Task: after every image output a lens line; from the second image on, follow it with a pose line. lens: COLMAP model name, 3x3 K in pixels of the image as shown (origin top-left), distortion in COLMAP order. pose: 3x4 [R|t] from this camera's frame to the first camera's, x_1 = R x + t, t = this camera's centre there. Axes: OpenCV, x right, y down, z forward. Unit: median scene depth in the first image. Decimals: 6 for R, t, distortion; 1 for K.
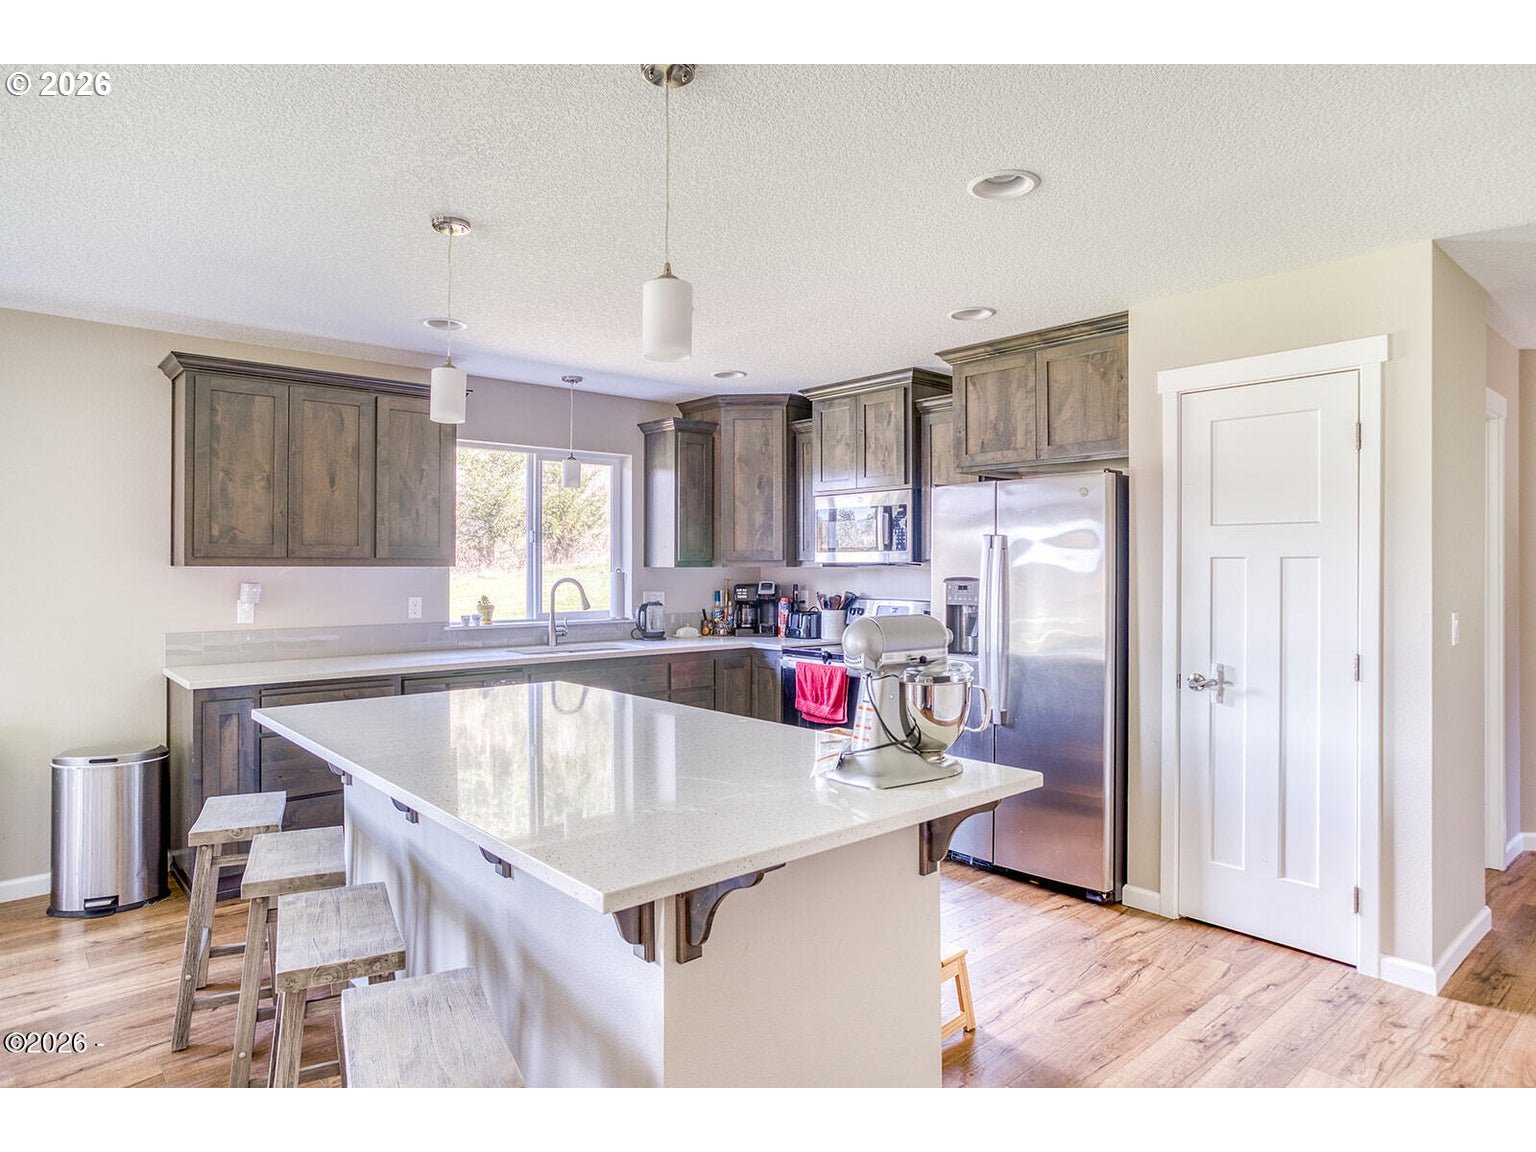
lens RADIAL K [[943.1, 0, 773.1], [0, 943.1, 570.7], [0, 0, 1]] dist [-0.032727, 0.019797]
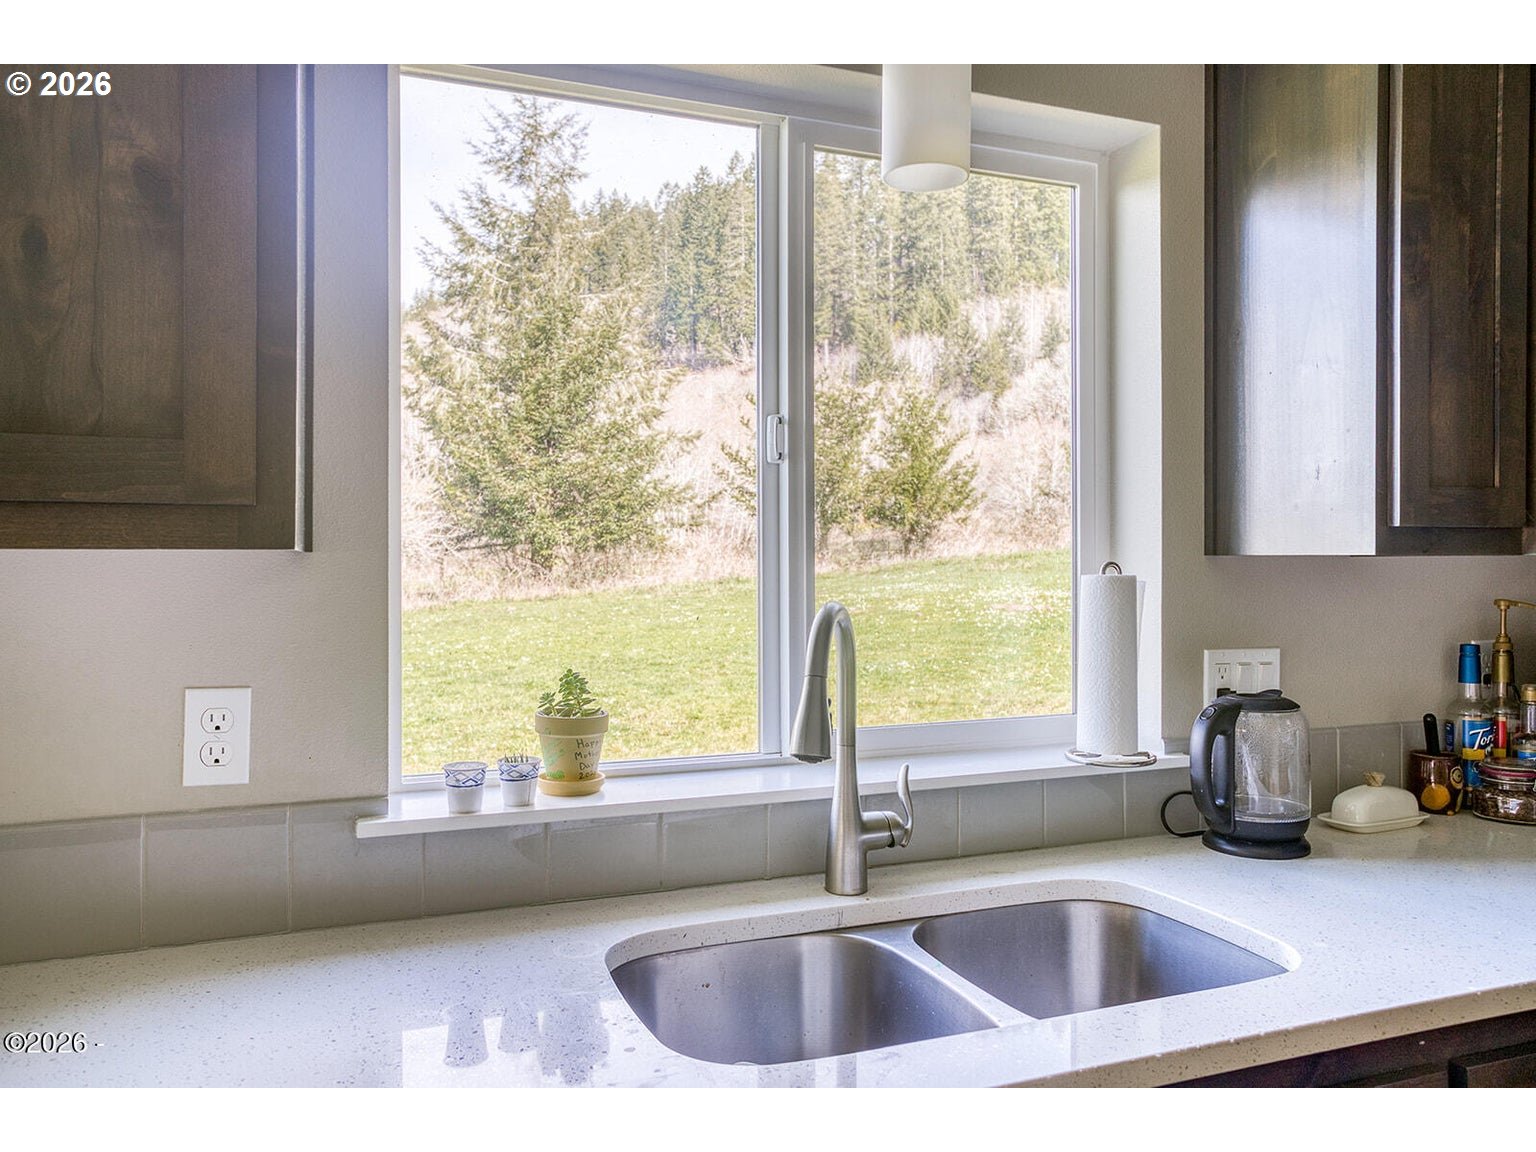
lens RADIAL K [[1087.5, 0, 757.6], [0, 1087.5, 573.0], [0, 0, 1]] dist [-0.006575, 0.006699]
pose [[0.933204, 0.001132, -0.359346, -0.185388], [0.000867, 0.999985, 0.005401, -0.000438], [0.359346, -0.005352, 0.933189, 0.867942]]
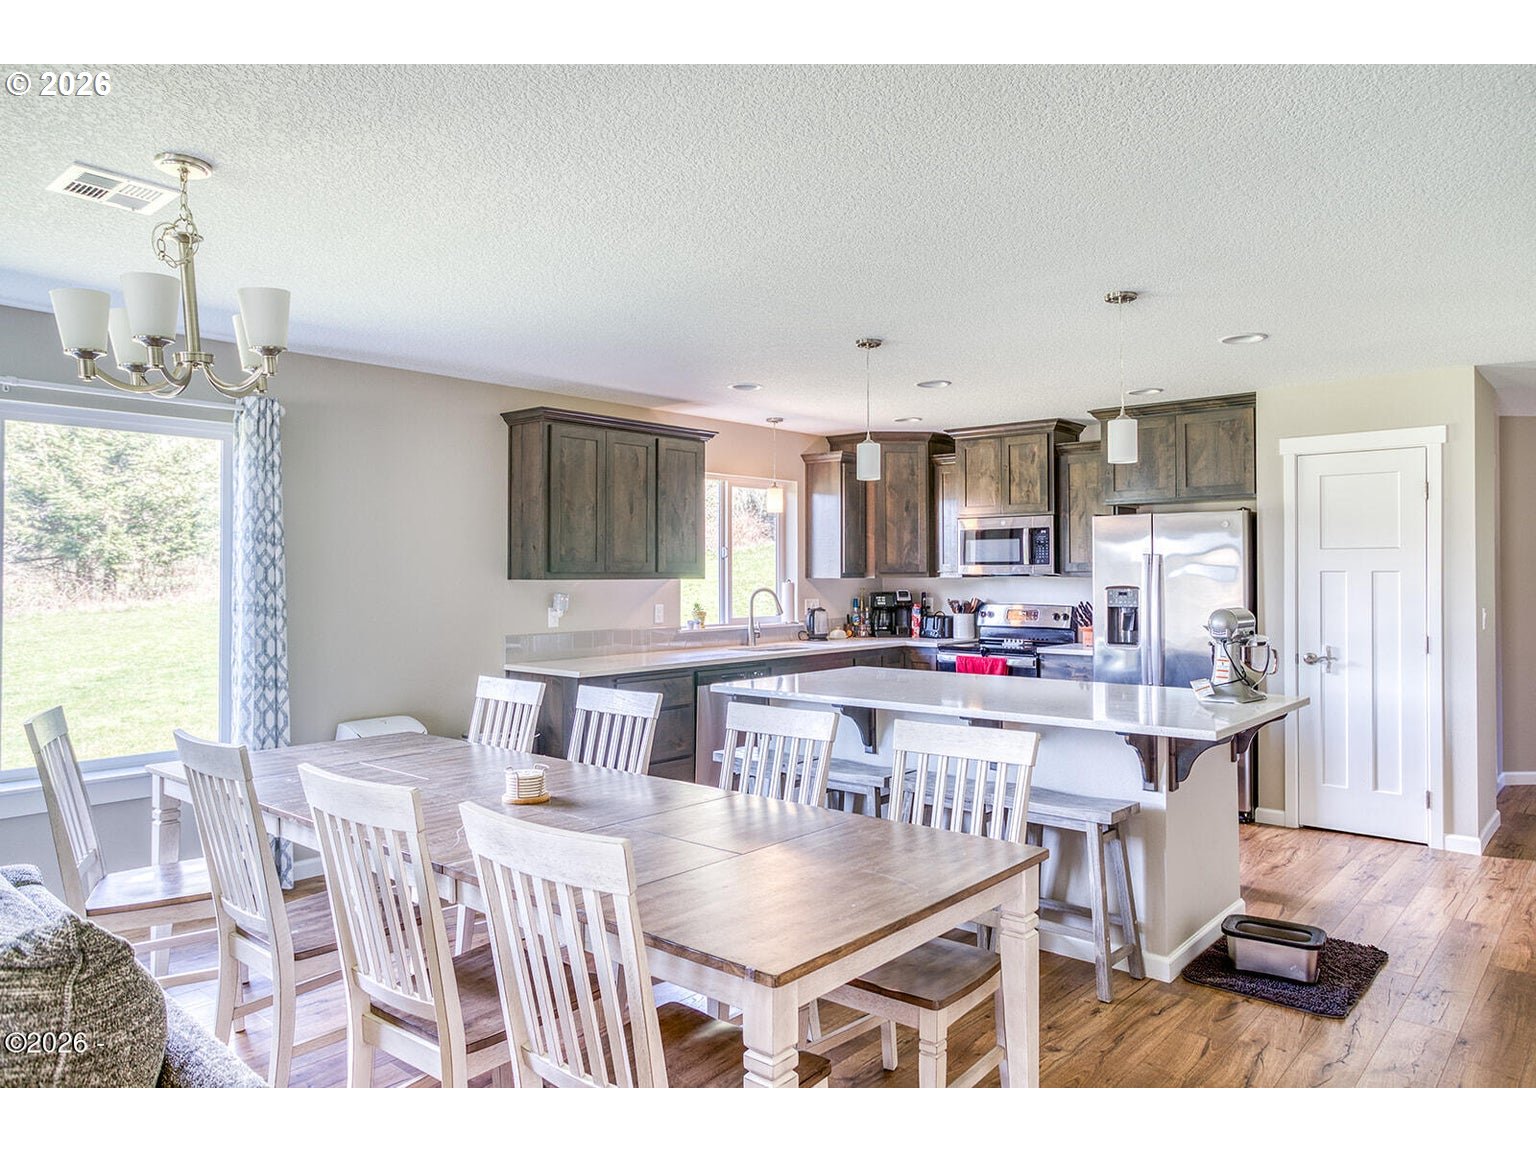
lens RADIAL K [[1087.5, 0, 789.6], [0, 1087.5, 571.6], [0, 0, 1]] dist [-0.006575, 0.006699]
pose [[0.988229, -0.002435, 0.152962, -0.461985], [0.003357, 0.999978, -0.005770, -0.005378], [-0.152945, 0.006215, 0.988215, -0.403811]]
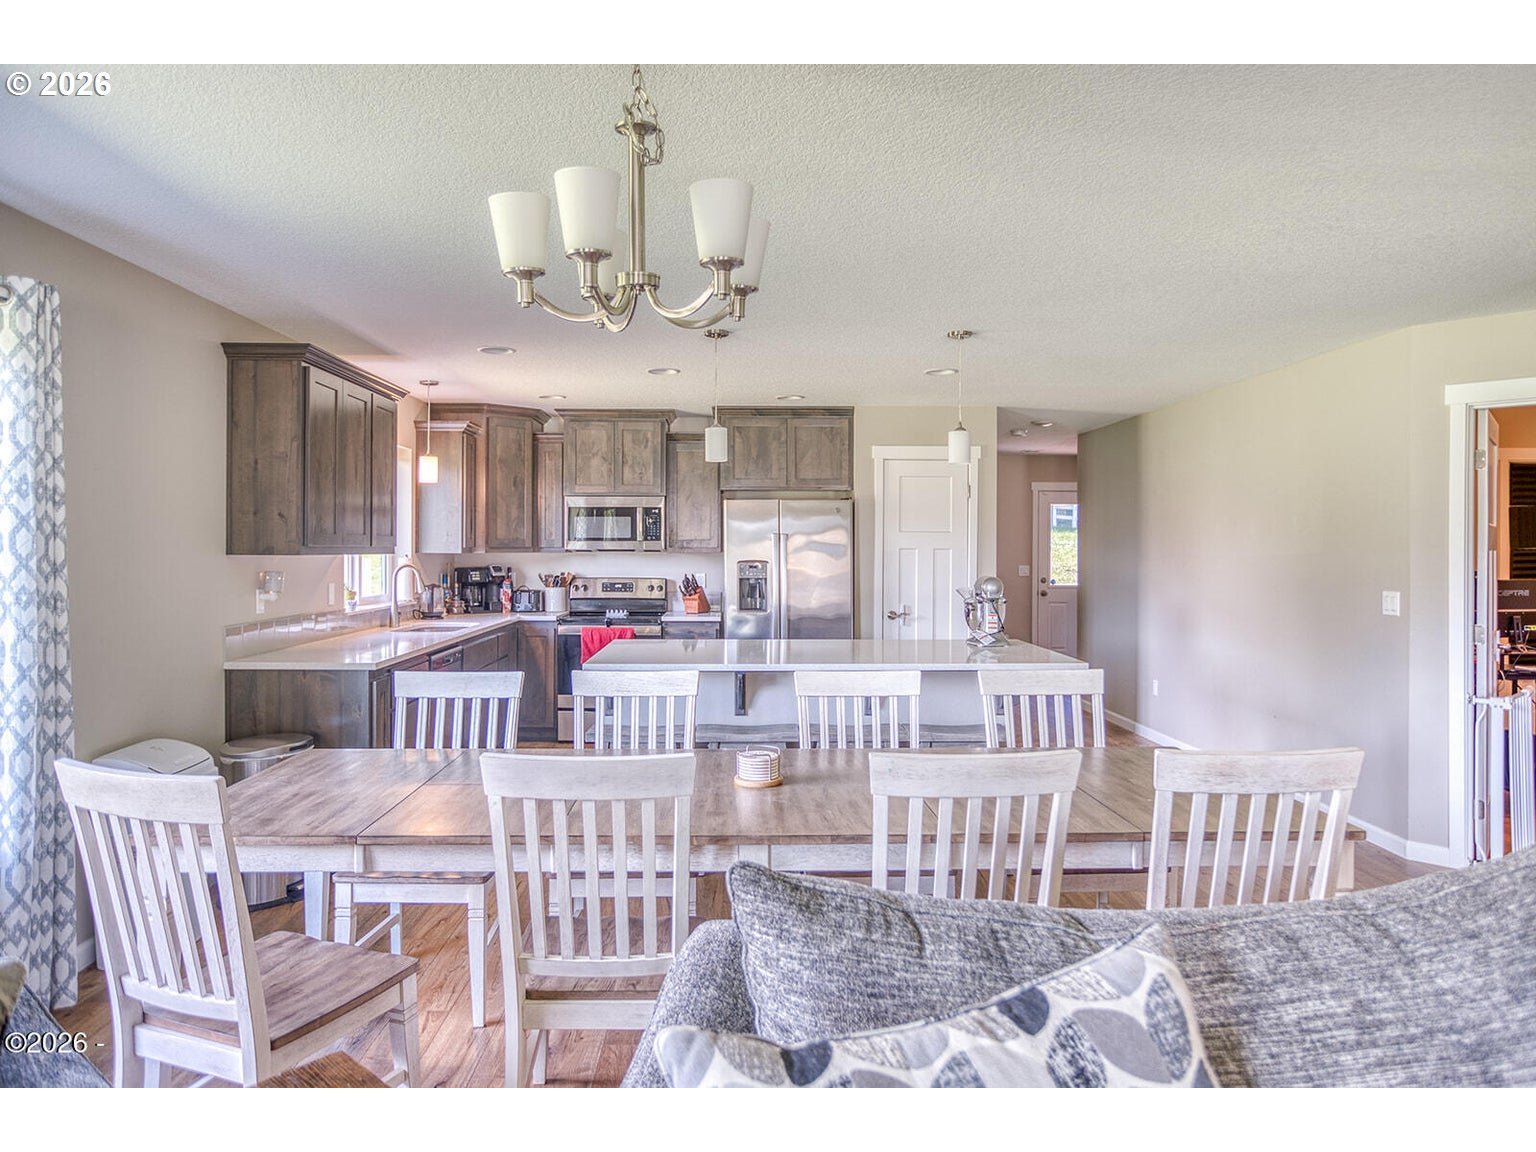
lens RADIAL K [[1029.4, 0, 789.8], [0, 1029.4, 564.7], [0, 0, 1]] dist [-0.002669, 0.001674]
pose [[0.618824, -0.011038, 0.785452, -1.022858], [0.000261, 0.999904, 0.013845, -0.008343], [-0.785529, -0.008363, 0.618768, -0.084354]]
